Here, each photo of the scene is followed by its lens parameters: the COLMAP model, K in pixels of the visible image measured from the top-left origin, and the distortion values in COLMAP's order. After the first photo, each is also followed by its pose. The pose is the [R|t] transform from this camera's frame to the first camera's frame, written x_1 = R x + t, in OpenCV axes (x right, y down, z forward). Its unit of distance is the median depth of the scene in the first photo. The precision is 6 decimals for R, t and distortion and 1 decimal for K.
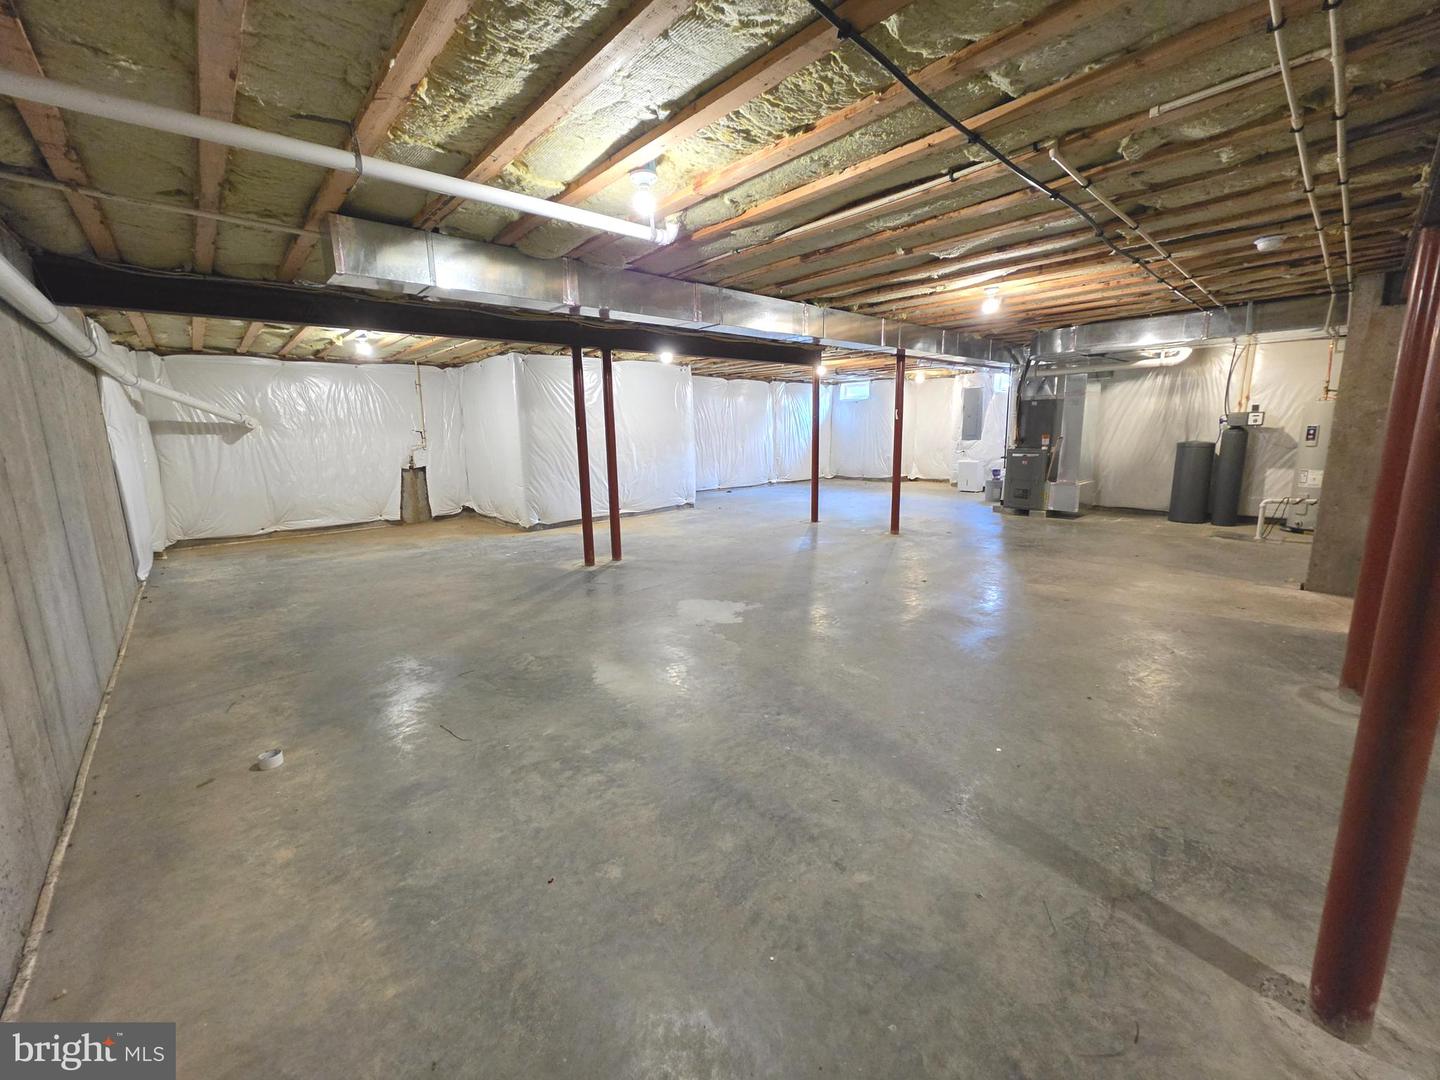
lens RADIAL K [[577.3, 0, 721.8], [0, 577.3, 532.9], [0, 0, 1]] dist [-0.001835, -0.000581]
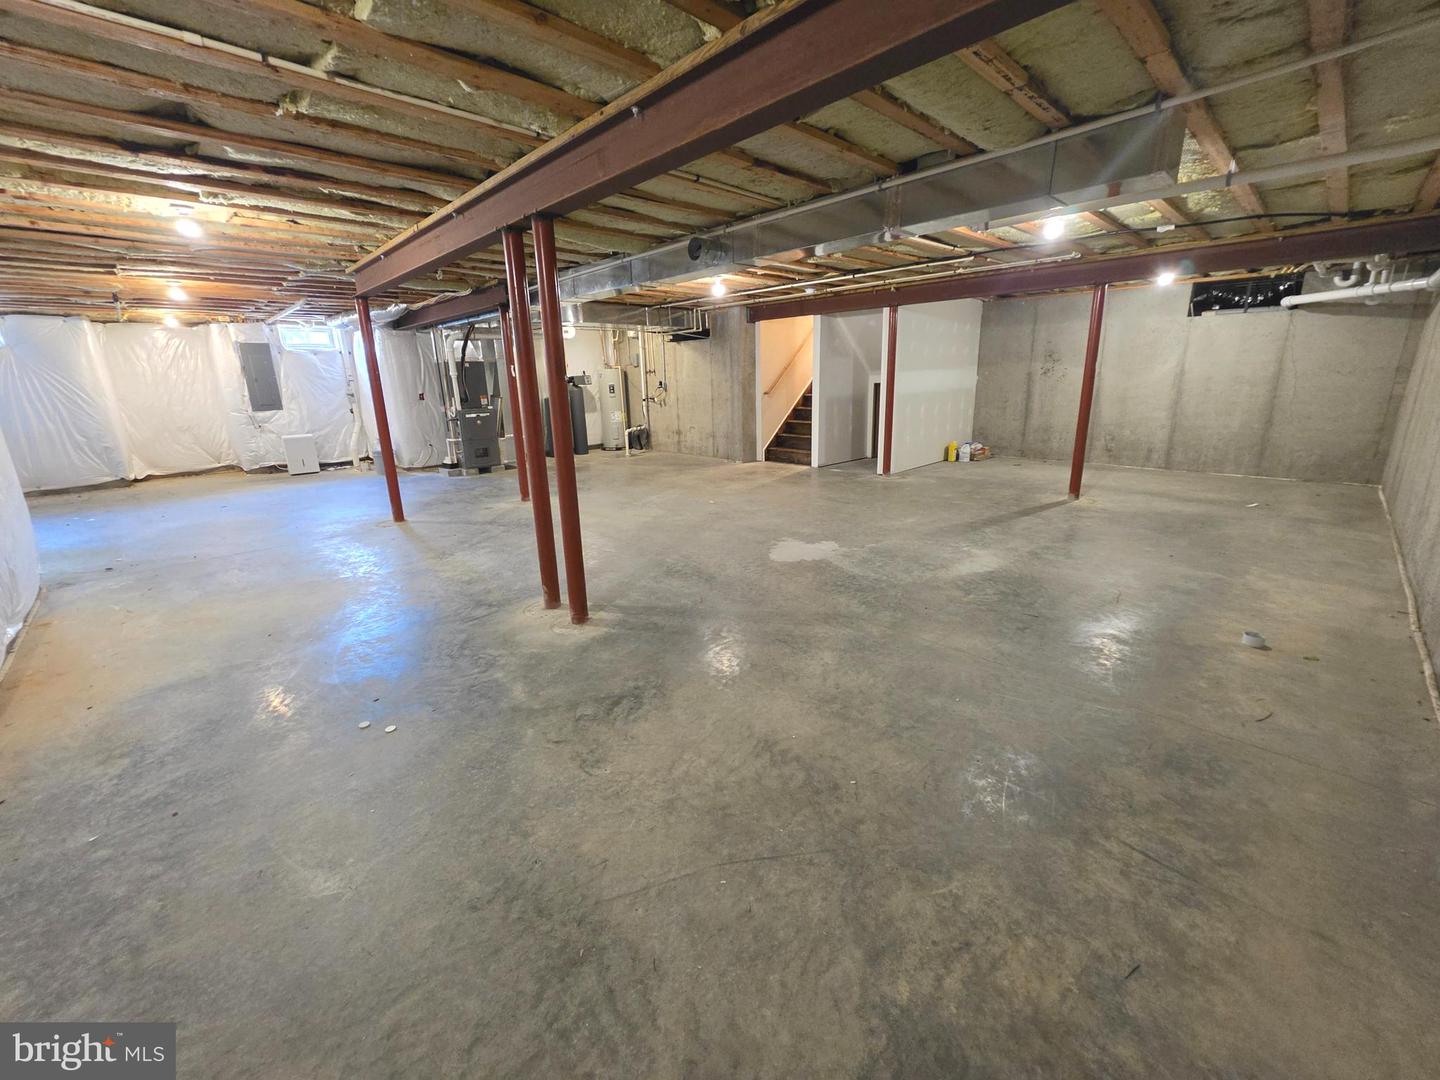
lens RADIAL K [[577.3, 0, 724.5], [0, 577.3, 534.7], [0, 0, 1]] dist [-0.001835, -0.000581]
pose [[-0.029485, -0.247419, 0.968460, -1.142585], [0.205742, 0.946632, 0.248107, -0.204997], [-0.978162, 0.206569, 0.022994, 1.234355]]
